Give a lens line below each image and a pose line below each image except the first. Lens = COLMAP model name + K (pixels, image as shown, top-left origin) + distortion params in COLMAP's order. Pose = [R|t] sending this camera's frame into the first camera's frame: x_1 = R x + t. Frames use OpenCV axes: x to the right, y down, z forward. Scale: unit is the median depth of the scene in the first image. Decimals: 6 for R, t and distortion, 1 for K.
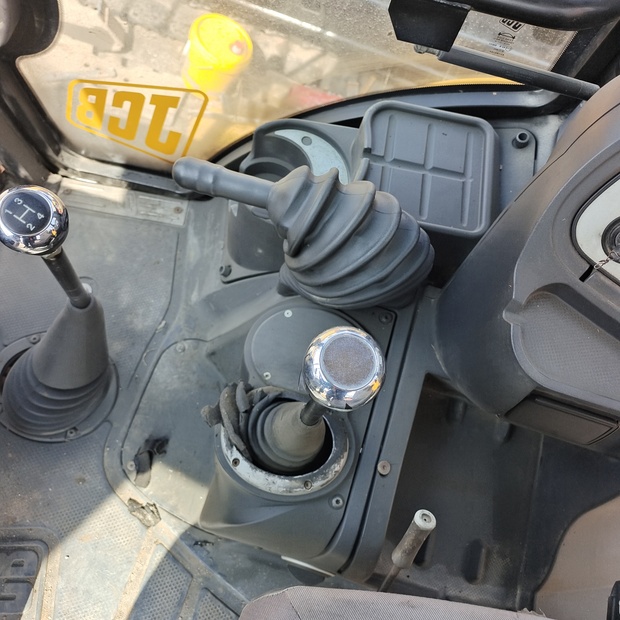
lens RADIAL K [[596.0, 0, 310.0], [0, 596.0, 310.0], [0, 0, 1]] dist [0.007682, 0.006450]
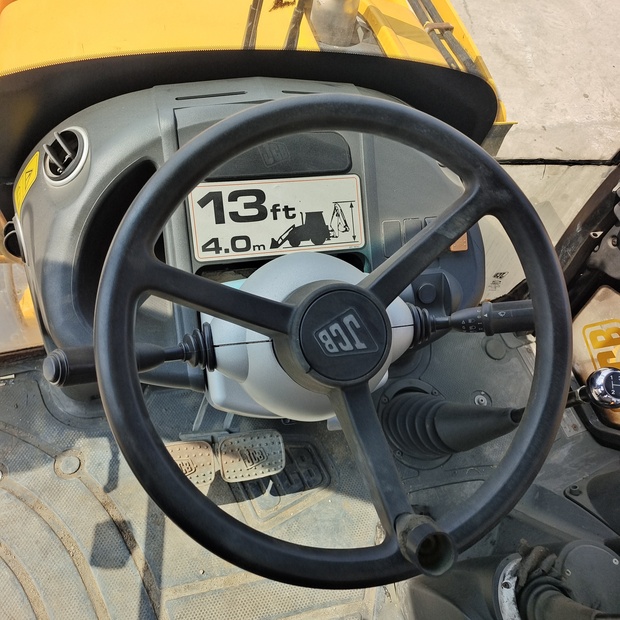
lens RADIAL K [[560.2, 0, 317.5], [0, 560.2, 310.6], [0, 0, 1]] dist [0.031782, 0.016290]
pose [[0.484457, 0.745199, -0.458235, -0.151710], [-0.846328, 0.531823, -0.029888, 0.239818], [0.221427, 0.402297, 0.888328, -0.334747]]
